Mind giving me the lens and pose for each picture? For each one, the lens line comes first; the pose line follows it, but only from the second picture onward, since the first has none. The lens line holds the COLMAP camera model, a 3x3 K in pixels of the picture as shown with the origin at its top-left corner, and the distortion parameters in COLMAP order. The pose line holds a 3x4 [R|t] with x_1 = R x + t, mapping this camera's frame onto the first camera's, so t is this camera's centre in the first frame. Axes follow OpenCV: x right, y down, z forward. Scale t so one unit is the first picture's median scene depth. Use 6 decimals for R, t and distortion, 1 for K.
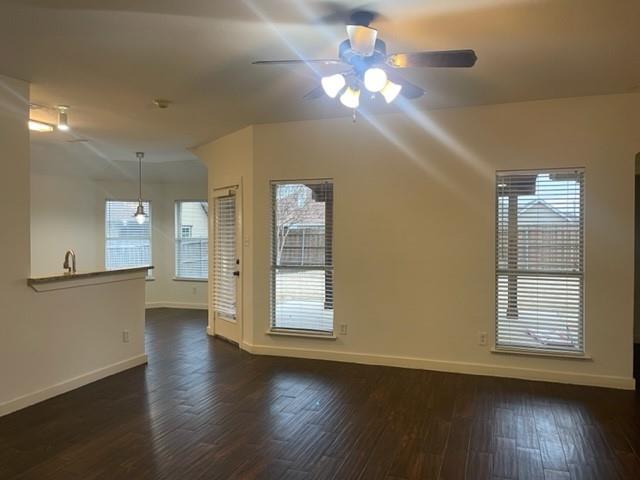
lens RADIAL K [[478.7, 0, 320.0], [0, 478.7, 240.0], [0, 0, 1]] dist [0.013880, -0.003773]
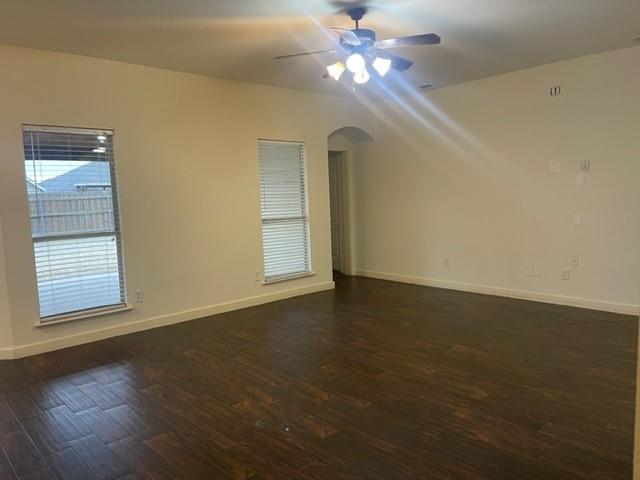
lens RADIAL K [[487.3, 0, 320.0], [0, 487.3, 240.0], [0, 0, 1]] dist [0.031162, -0.001812]
pose [[0.462527, -0.098601, 0.881106, -0.574874], [0.049131, 0.995120, 0.085569, 0.011943], [-0.885243, 0.003712, 0.465114, 0.227904]]
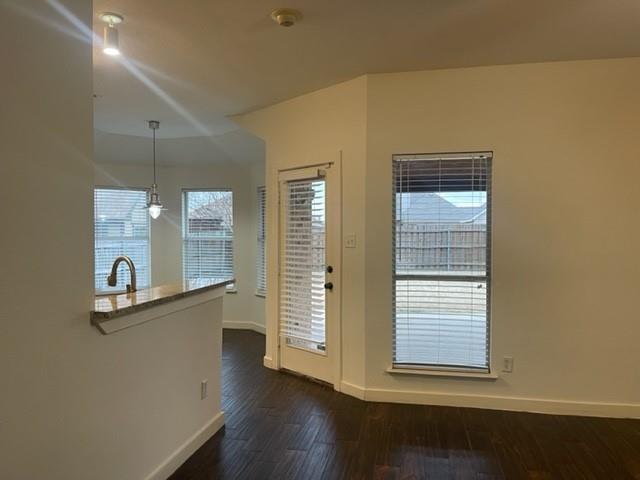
lens RADIAL K [[478.7, 0, 320.0], [0, 478.7, 240.0], [0, 0, 1]] dist [0.013880, -0.003773]
pose [[0.990134, 0.000216, 0.140124, -0.304808], [-0.000193, 1.000000, -0.000180, 0.001229], [-0.140124, 0.000151, 0.990134, 0.310958]]
